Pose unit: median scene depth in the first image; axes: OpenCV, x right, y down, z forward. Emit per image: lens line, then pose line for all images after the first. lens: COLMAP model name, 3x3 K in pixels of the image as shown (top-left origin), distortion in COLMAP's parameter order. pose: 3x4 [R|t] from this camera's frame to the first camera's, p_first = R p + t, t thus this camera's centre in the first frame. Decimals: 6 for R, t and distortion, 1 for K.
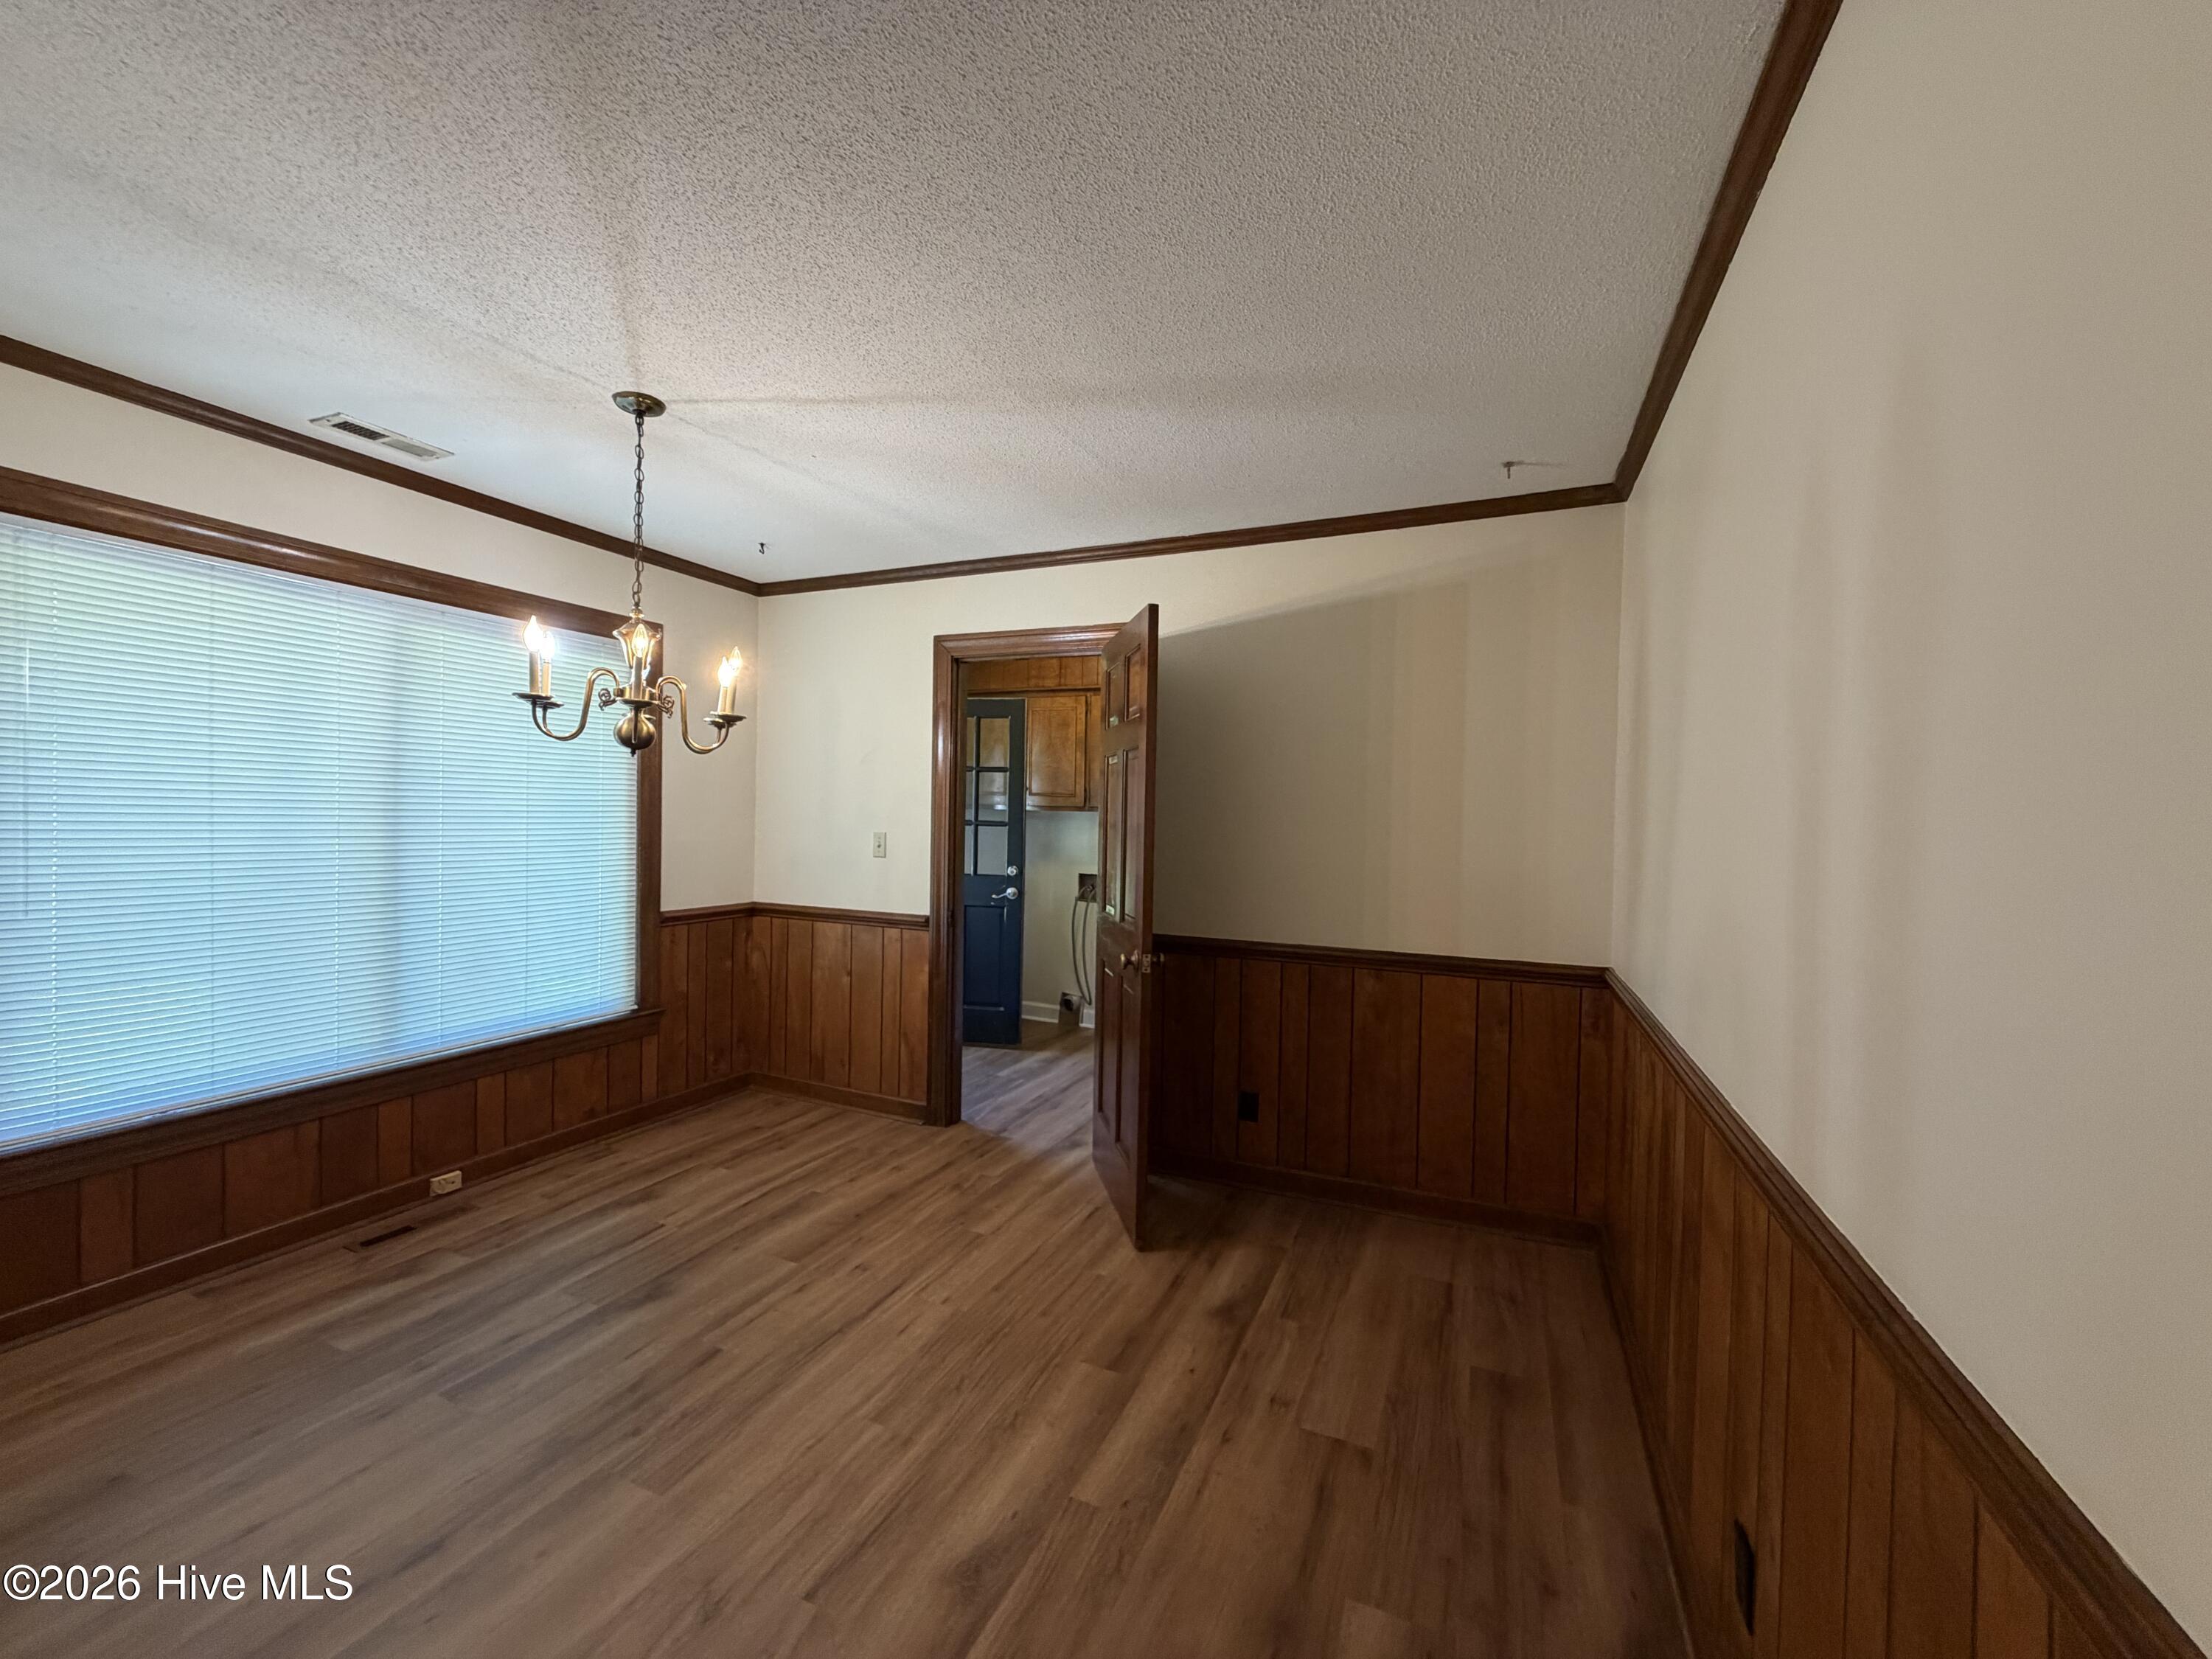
lens RADIAL K [[880.6, 0, 1100.1], [0, 880.6, 828.1], [0, 0, 1]] dist [0.001223, 0.000338]
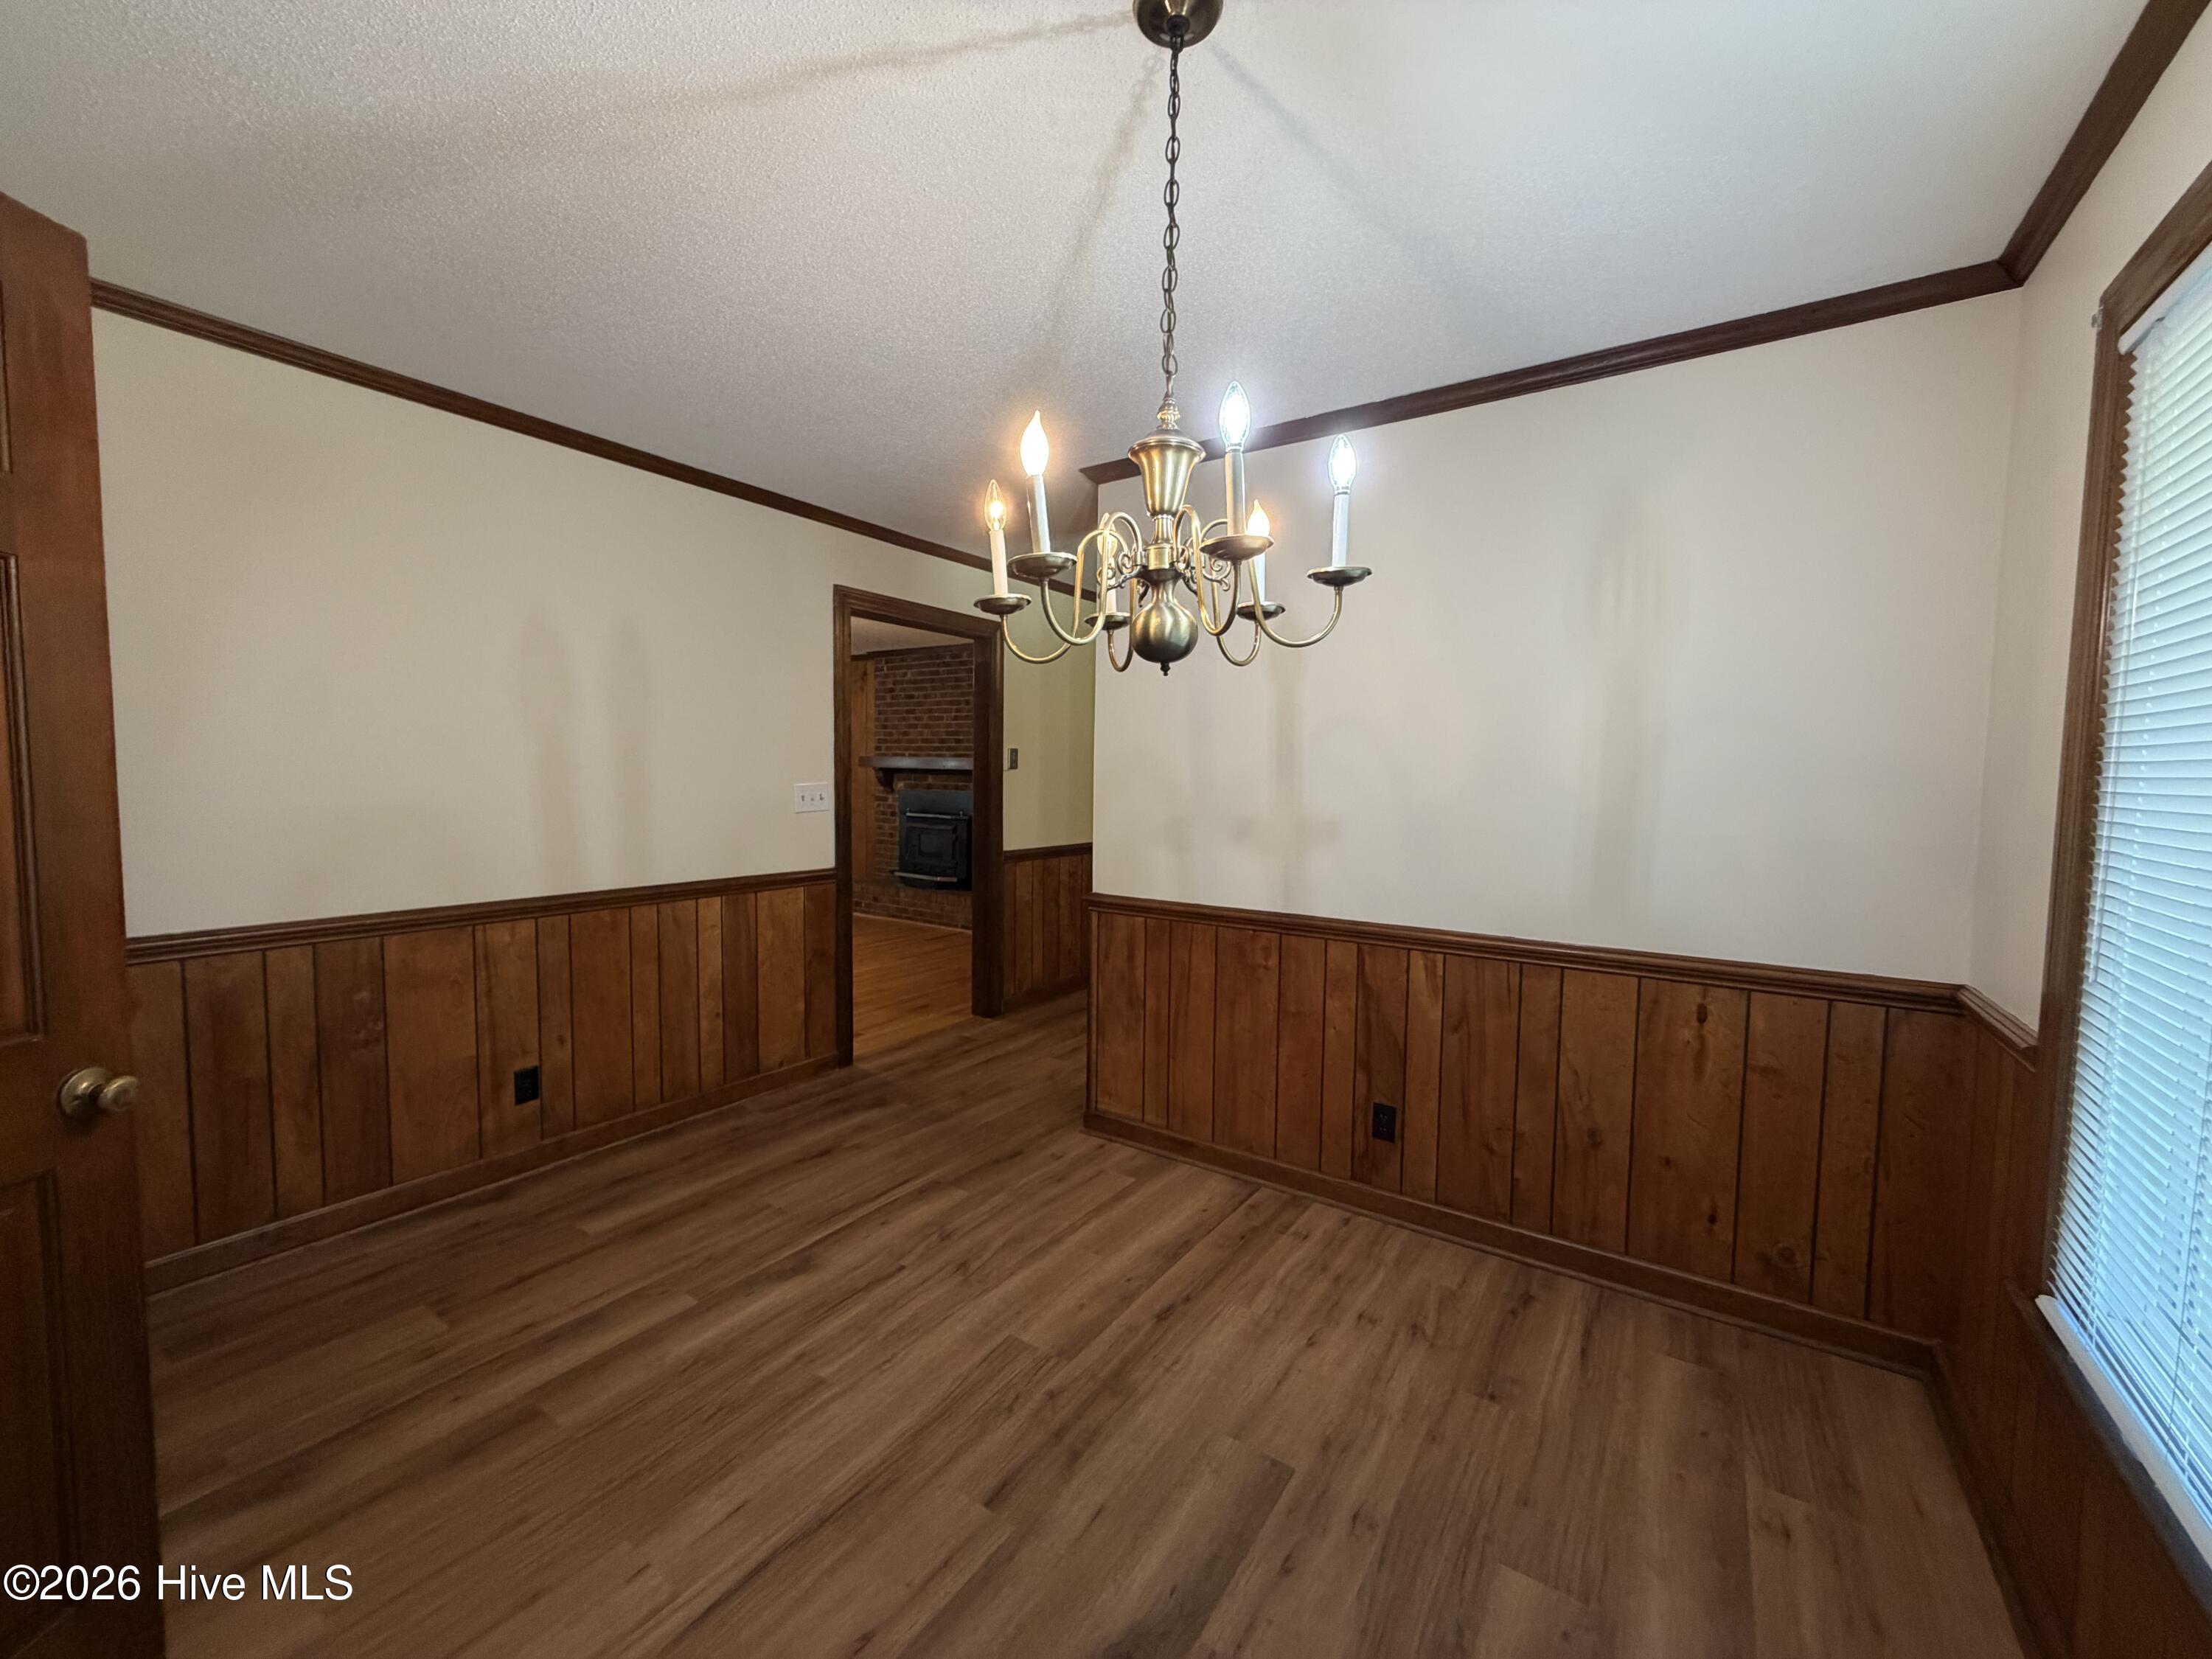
lens RADIAL K [[880.6, 0, 1100.1], [0, 880.6, 828.1], [0, 0, 1]] dist [0.001223, 0.000338]
pose [[-0.983675, -0.043965, 0.174502, -0.718734], [-0.029410, 0.995935, 0.085139, -0.036793], [-0.177536, 0.078618, -0.980969, 1.897599]]
